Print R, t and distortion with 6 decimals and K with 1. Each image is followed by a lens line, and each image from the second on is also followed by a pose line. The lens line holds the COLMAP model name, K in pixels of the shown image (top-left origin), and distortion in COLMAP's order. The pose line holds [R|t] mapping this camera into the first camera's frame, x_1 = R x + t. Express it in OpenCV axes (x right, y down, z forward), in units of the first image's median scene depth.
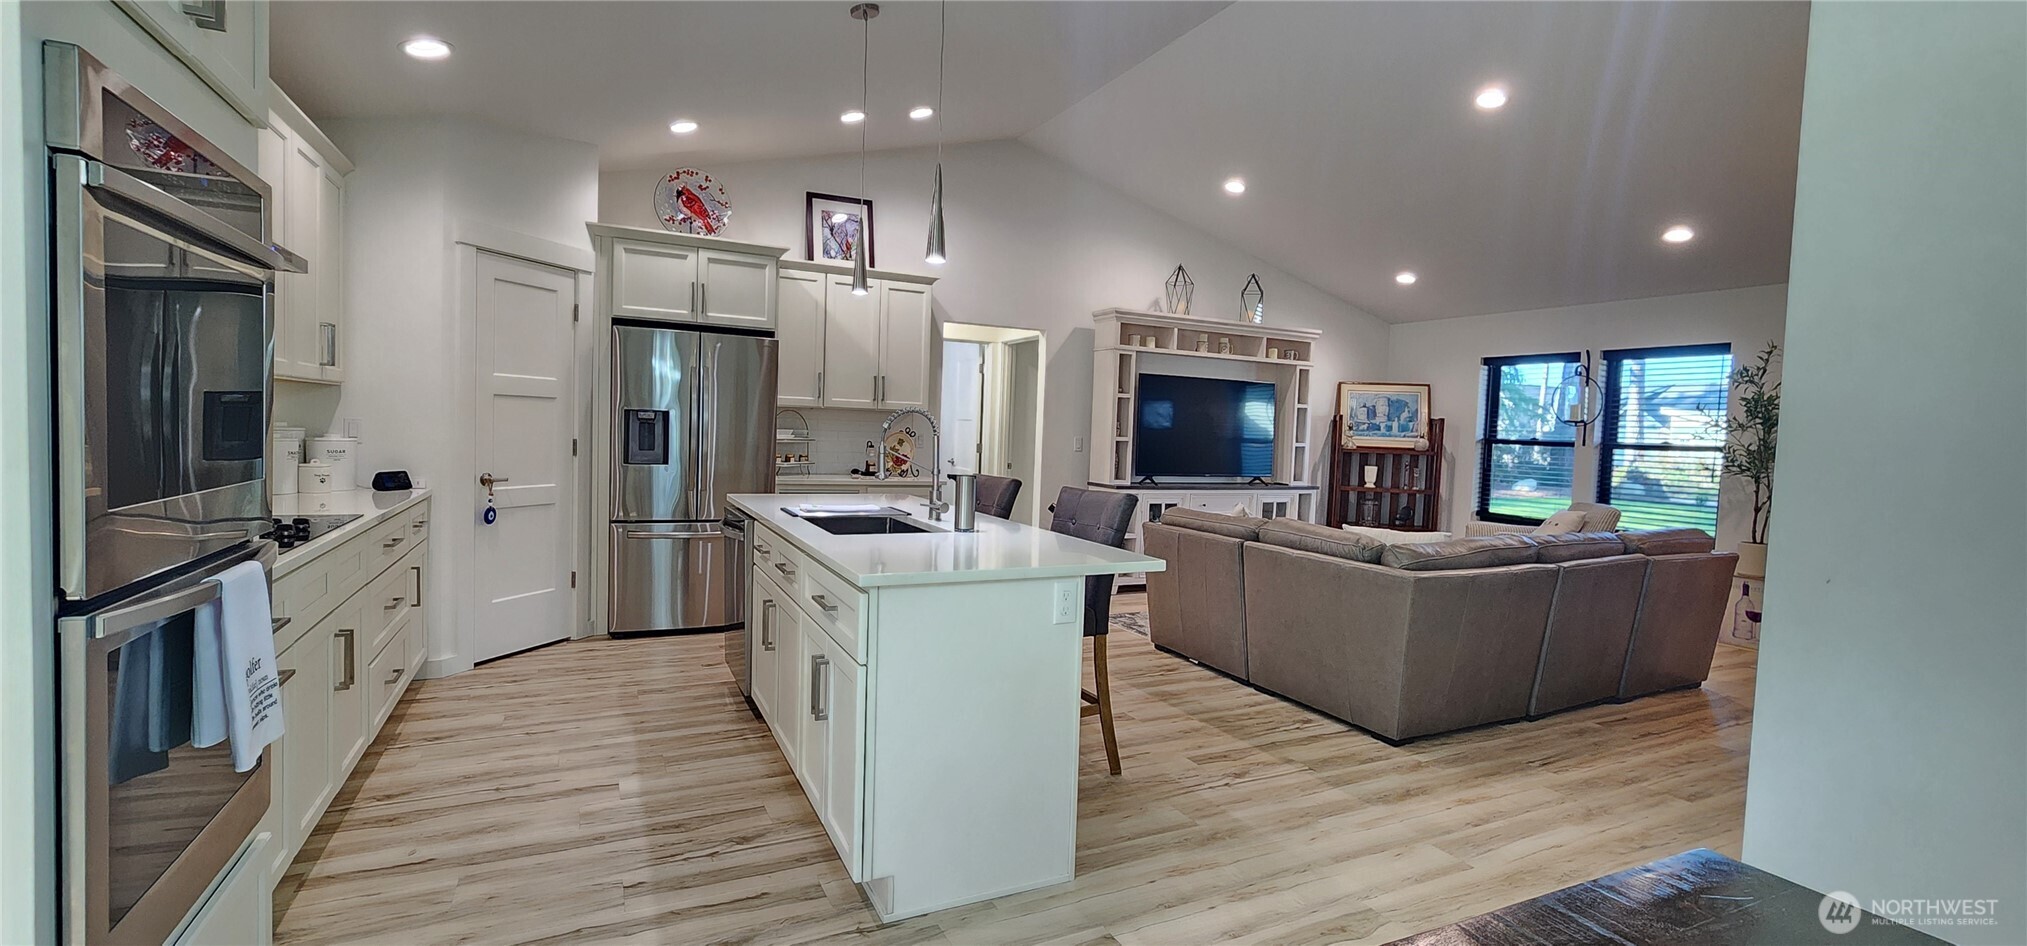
lens RADIAL K [[864.6, 0, 1016.6], [0, 864.6, 476.1], [0, 0, 1]] dist [0.001541, -0.000051]
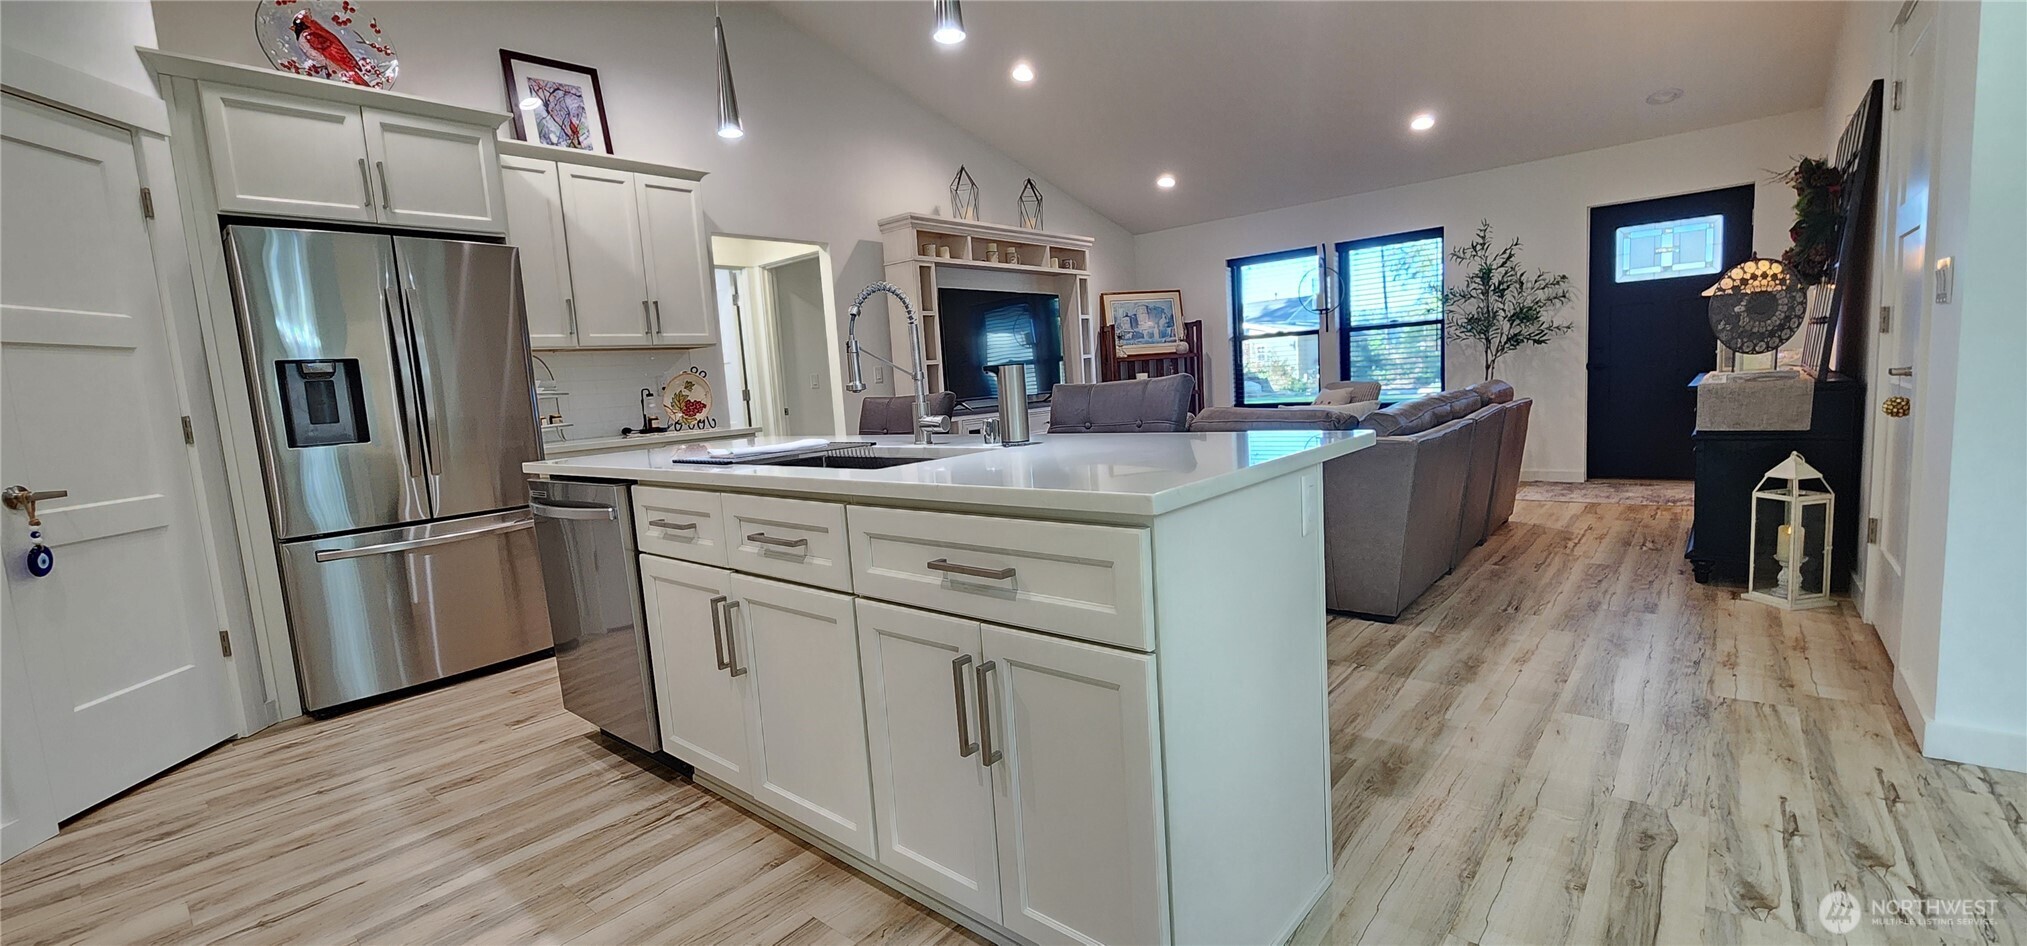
lens RADIAL K [[835.2, 0, 1012.4], [0, 835.2, 475.0], [0, 0, 1]] dist [-0.001782, 0.000229]
pose [[0.915705, -0.140573, 0.376461, -0.162954], [0.119933, 0.989725, 0.077845, 0.017098], [-0.383536, -0.026133, 0.923156, 0.189032]]
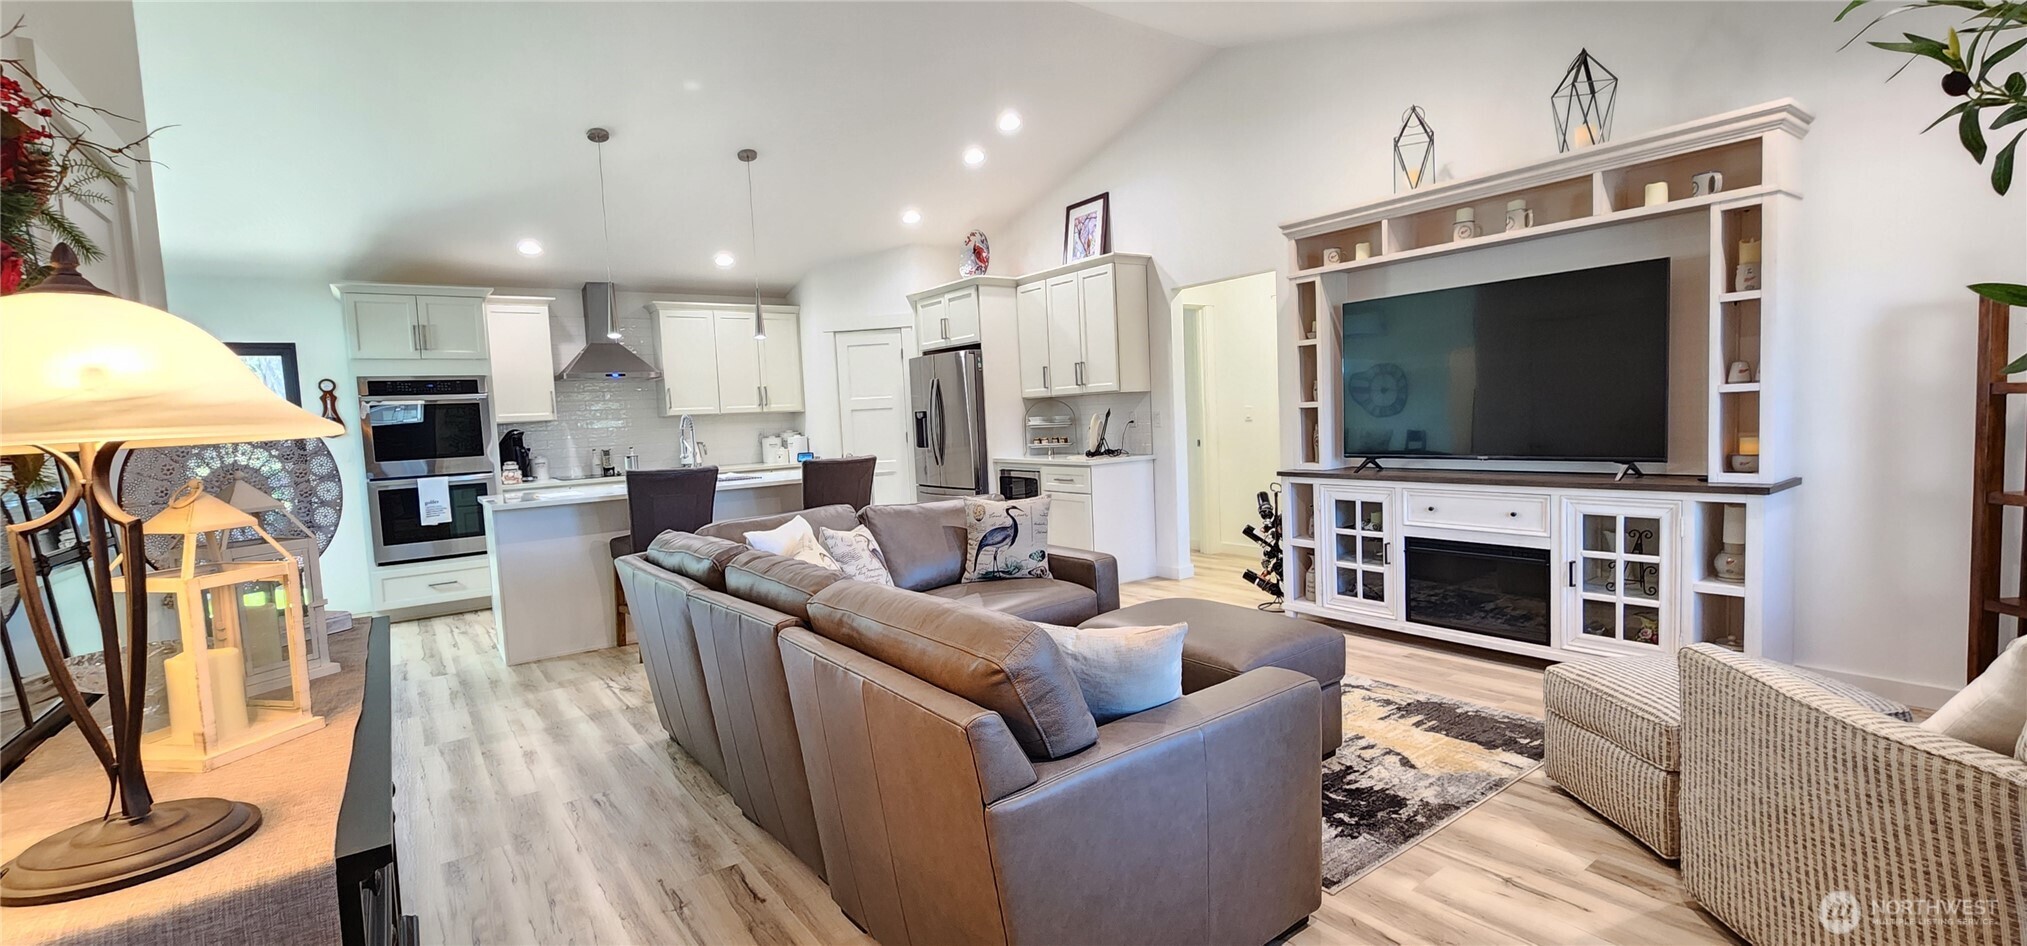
lens RADIAL K [[861.0, 0, 1011.9], [0, 861.0, 476.0], [0, 0, 1]] dist [-0.003570, 0.000089]
pose [[0.164224, 0.028538, -0.986010, 0.870095], [-0.002072, 0.999589, 0.028586, -0.005607], [0.986421, -0.002652, 0.164216, 0.734598]]
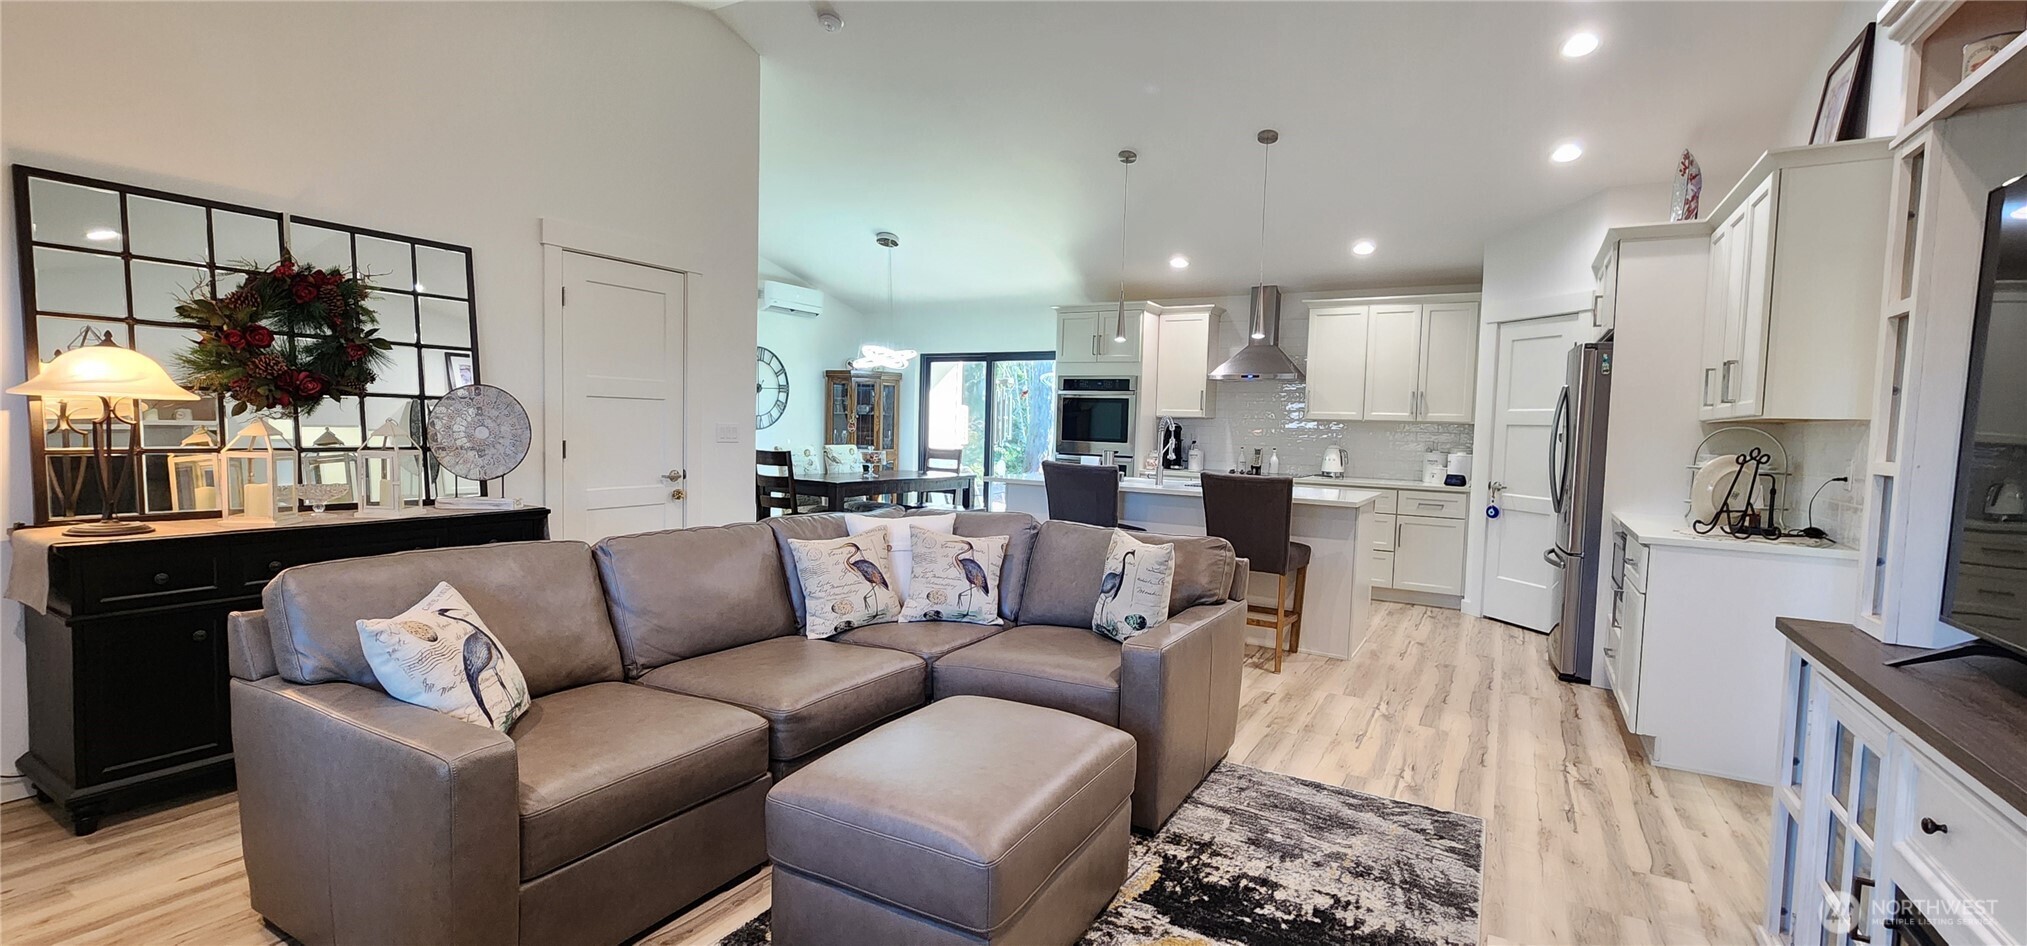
lens RADIAL K [[861.0, 0, 1011.9], [0, 861.0, 476.0], [0, 0, 1]] dist [-0.003570, 0.000089]
pose [[-0.834975, -0.027741, -0.549588, 0.561331], [-0.089873, 0.992193, 0.086459, -0.043281], [0.542899, 0.121584, -0.830950, 1.214744]]
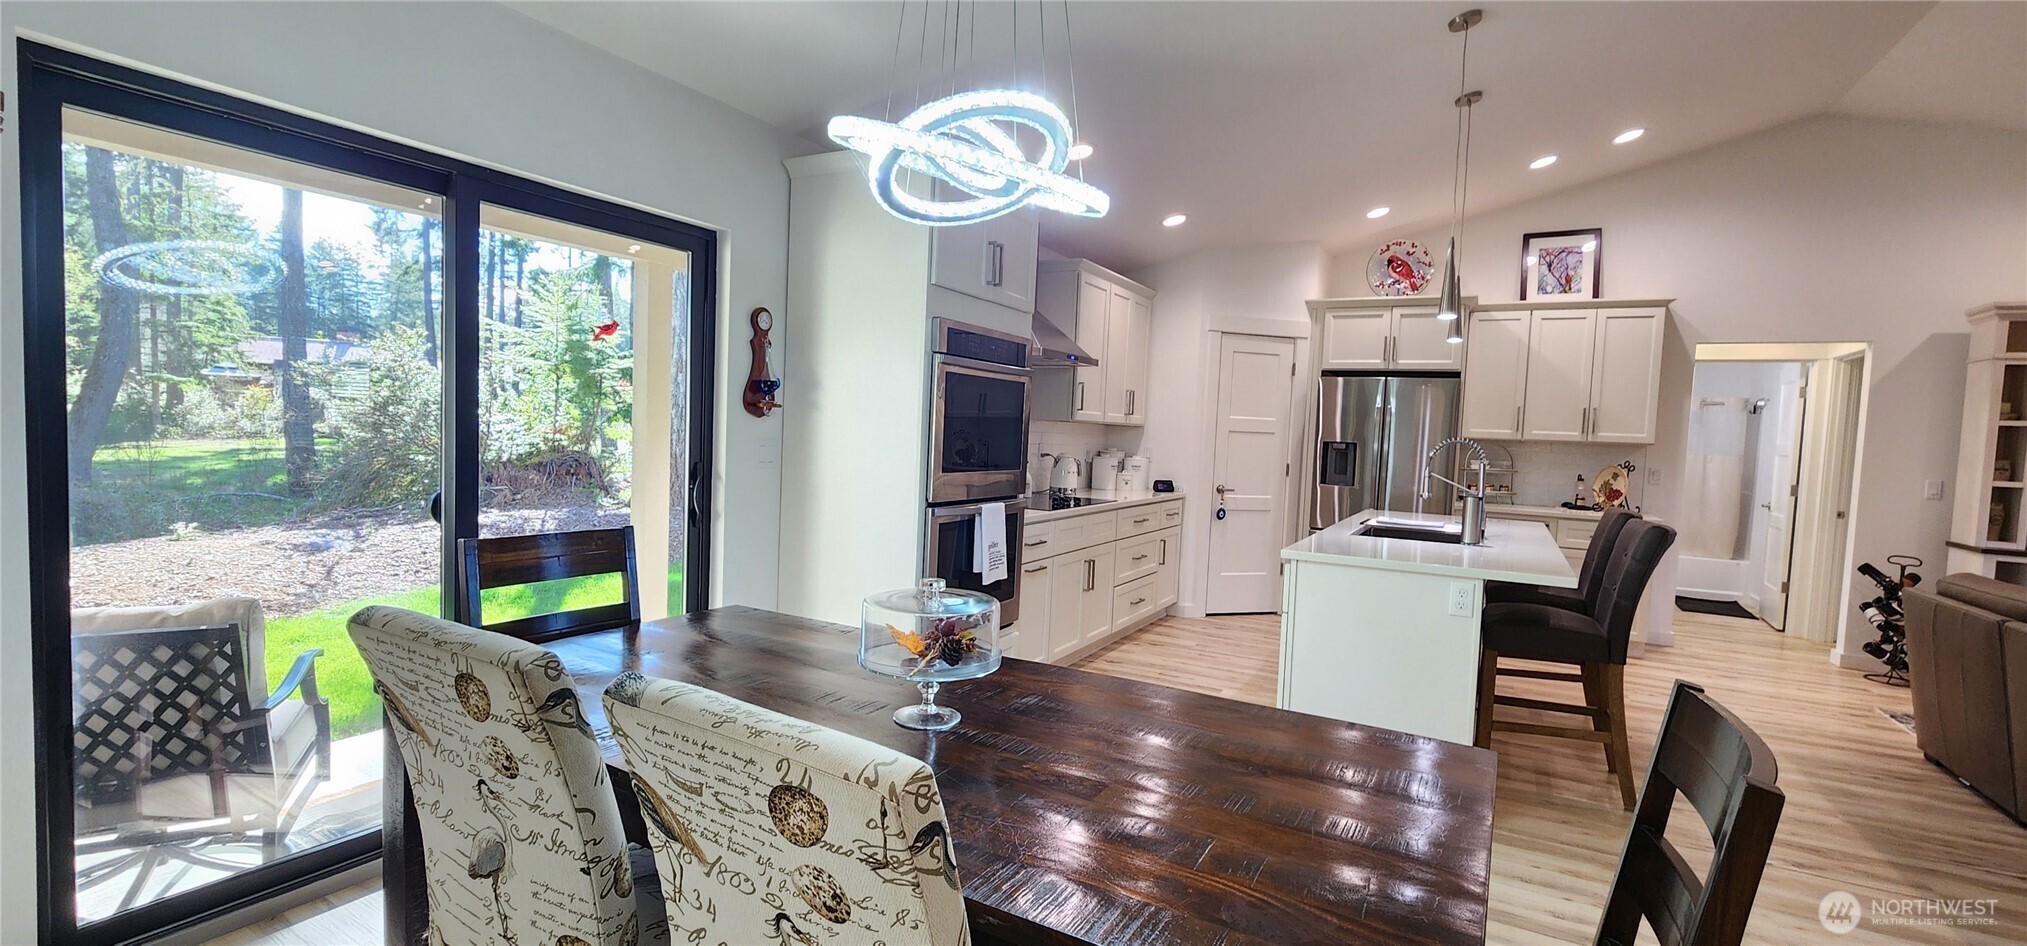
lens RADIAL K [[861.0, 0, 1011.9], [0, 861.0, 476.0], [0, 0, 1]] dist [-0.003570, 0.000089]
pose [[0.566140, 0.032922, -0.823652, 0.269921], [-0.066437, 0.997774, -0.005784, 0.009665], [0.821628, 0.057995, 0.567066, -0.079507]]
